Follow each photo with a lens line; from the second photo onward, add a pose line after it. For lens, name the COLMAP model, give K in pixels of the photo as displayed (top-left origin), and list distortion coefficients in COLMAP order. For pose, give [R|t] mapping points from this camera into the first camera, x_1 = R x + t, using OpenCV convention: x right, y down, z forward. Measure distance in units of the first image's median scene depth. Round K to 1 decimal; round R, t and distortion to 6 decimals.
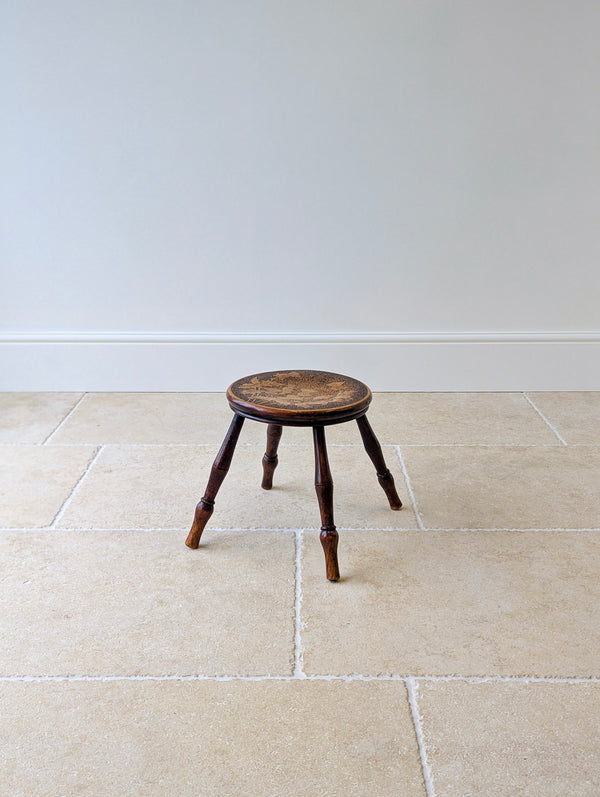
lens RADIAL K [[846.9, 0, 299.6], [0, 846.9, 377.2], [0, 0, 1]] dist [0.036444, 0.000000]
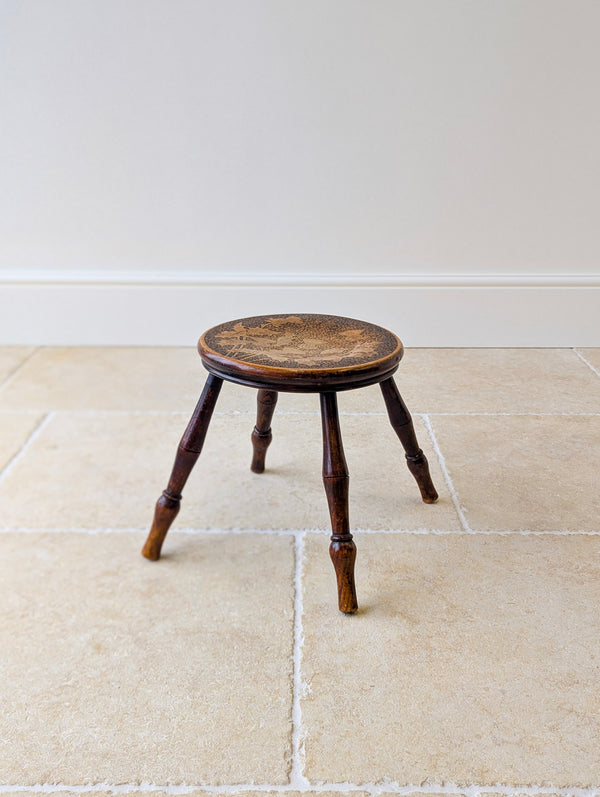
lens RADIAL K [[846.9, 0, 303.2], [0, 846.9, 397.4], [0, 0, 1]] dist [0.036444, 0.000000]
pose [[0.999989, 0.004024, 0.002565, 0.000043], [-0.004197, 0.997427, 0.071569, 0.012667], [-0.002270, -0.071579, 0.997432, 0.305490]]
